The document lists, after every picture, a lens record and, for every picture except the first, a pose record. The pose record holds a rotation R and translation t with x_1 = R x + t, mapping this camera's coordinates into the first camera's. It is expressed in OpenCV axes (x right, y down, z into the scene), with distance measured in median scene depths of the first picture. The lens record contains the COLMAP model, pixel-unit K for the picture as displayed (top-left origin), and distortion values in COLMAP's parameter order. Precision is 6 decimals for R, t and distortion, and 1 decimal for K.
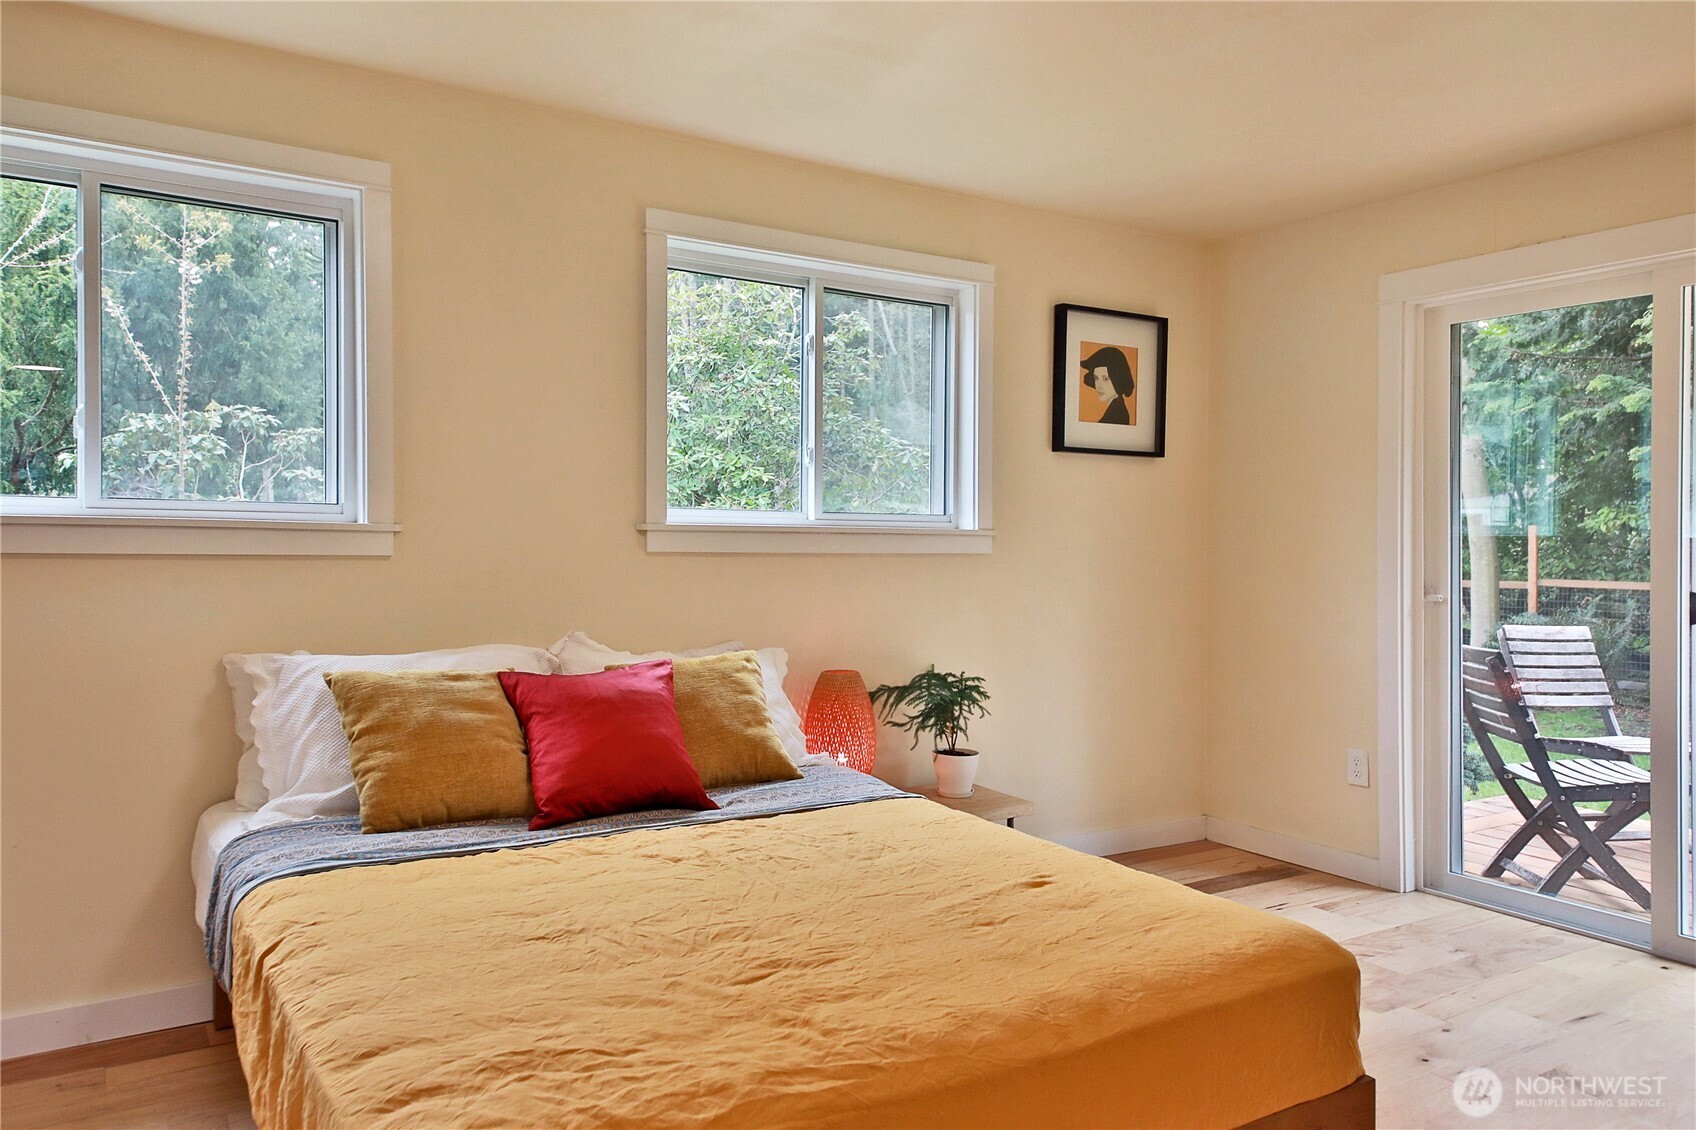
lens RADIAL K [[1199.7, 0, 848.8], [0, 1199.7, 552.2], [0, 0, 1]] dist [0.009633, 0.001674]
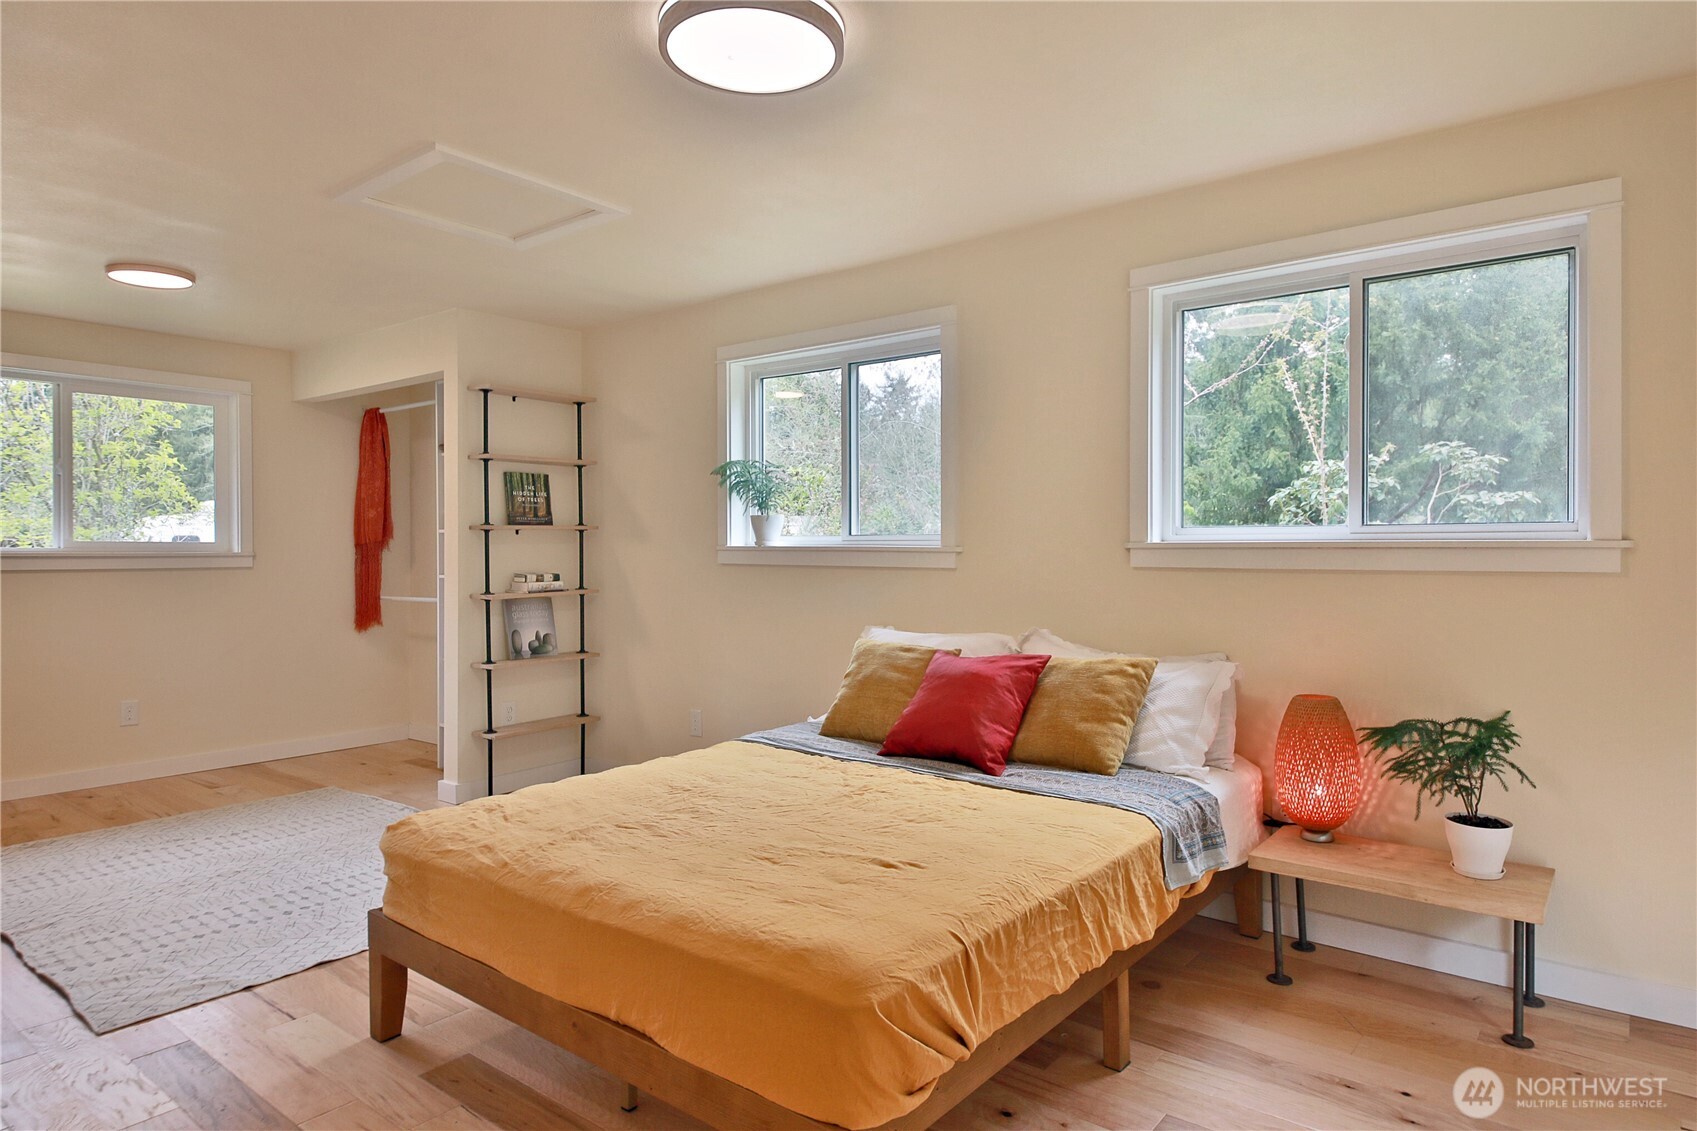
lens RADIAL K [[996.8, 0, 848.5], [0, 996.8, 565.5], [0, 0, 1]] dist [0.034082, -0.030763]
pose [[0.319514, 0.000876, -0.947581, 0.684335], [-0.004122, 0.999991, -0.000465, 0.000084], [0.947573, 0.004054, 0.319514, 0.448339]]
